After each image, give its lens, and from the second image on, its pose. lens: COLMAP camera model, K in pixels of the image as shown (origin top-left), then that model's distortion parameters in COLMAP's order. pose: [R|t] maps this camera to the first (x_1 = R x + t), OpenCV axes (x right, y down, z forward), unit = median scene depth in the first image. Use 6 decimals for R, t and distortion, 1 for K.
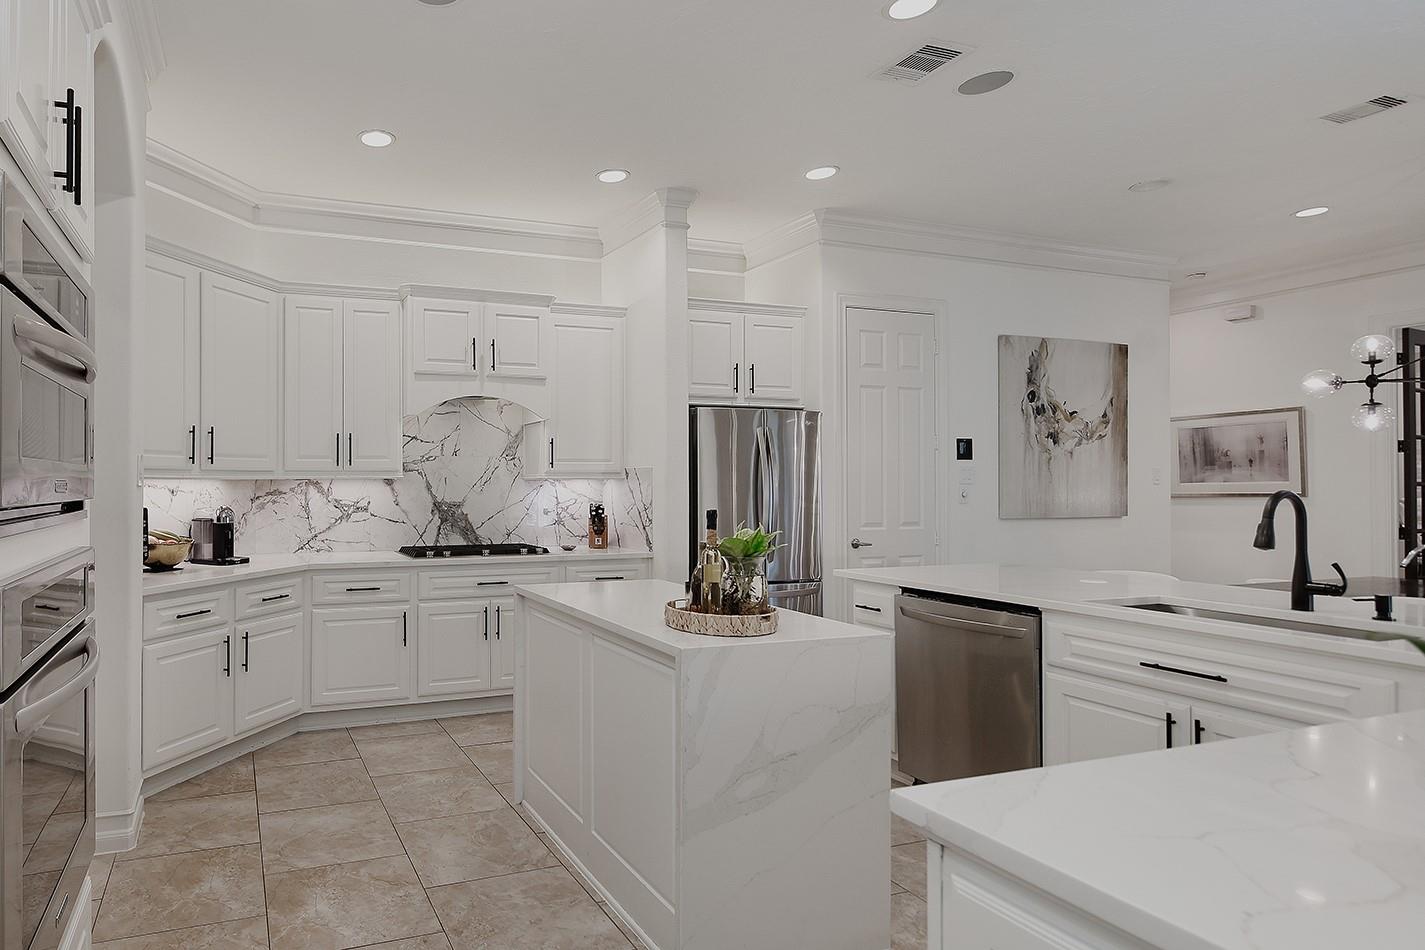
lens RADIAL K [[725.2, 0, 700.7], [0, 725.2, 484.8], [0, 0, 1]] dist [-0.002937, -0.000073]
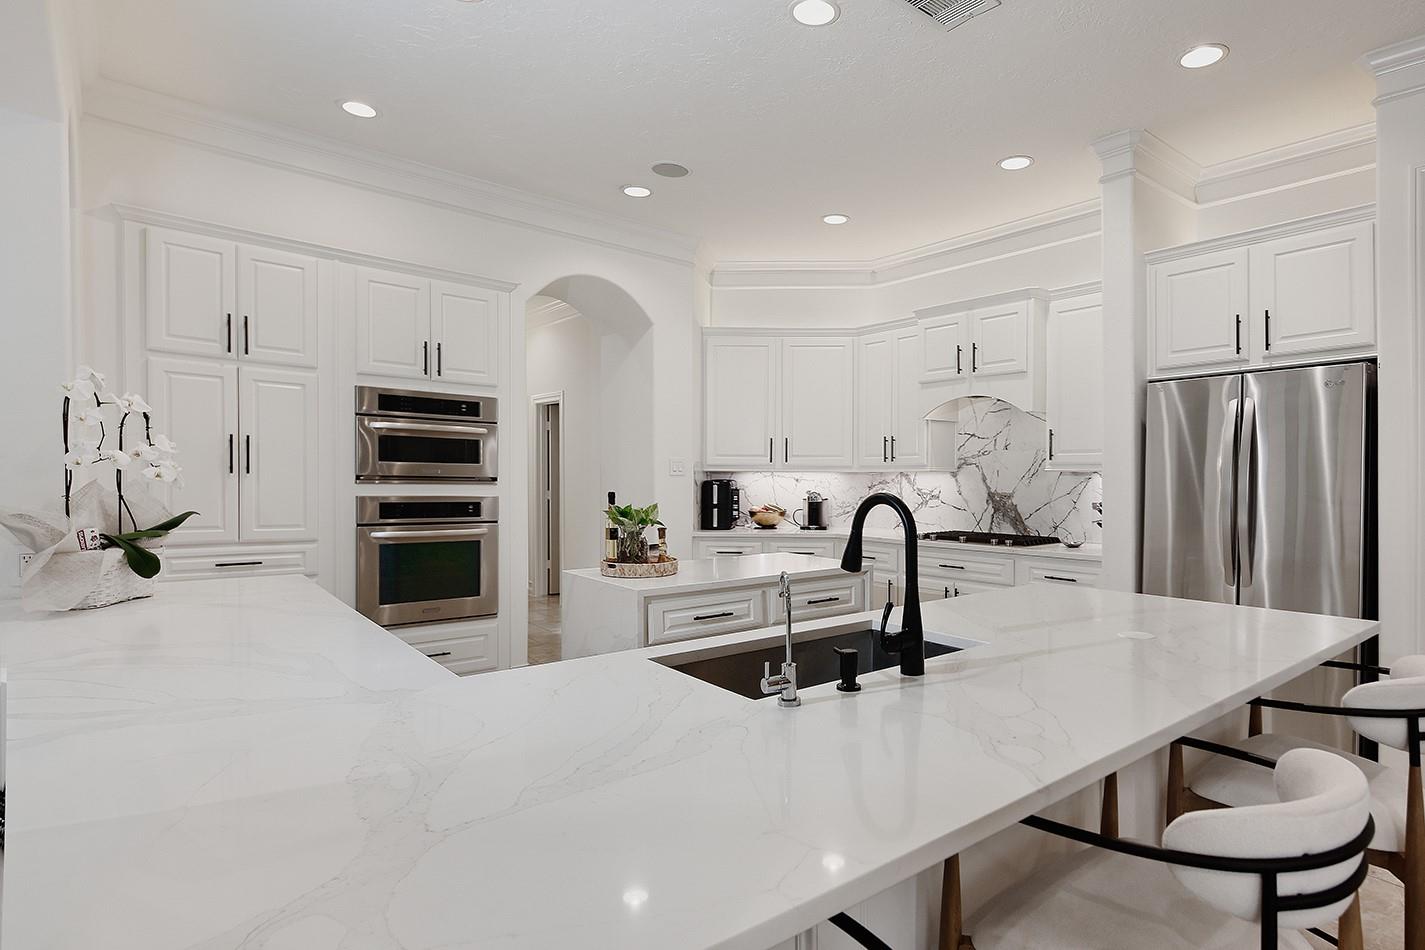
lens RADIAL K [[694.4, 0, 712.2], [0, 694.4, 458.7], [0, 0, 1]] dist [0.003390, 0.000335]
pose [[0.386479, -0.019104, -0.922100, 0.439375], [-0.006853, 0.999698, -0.023585, 0.000022], [0.922273, 0.015434, 0.386232, 0.208492]]
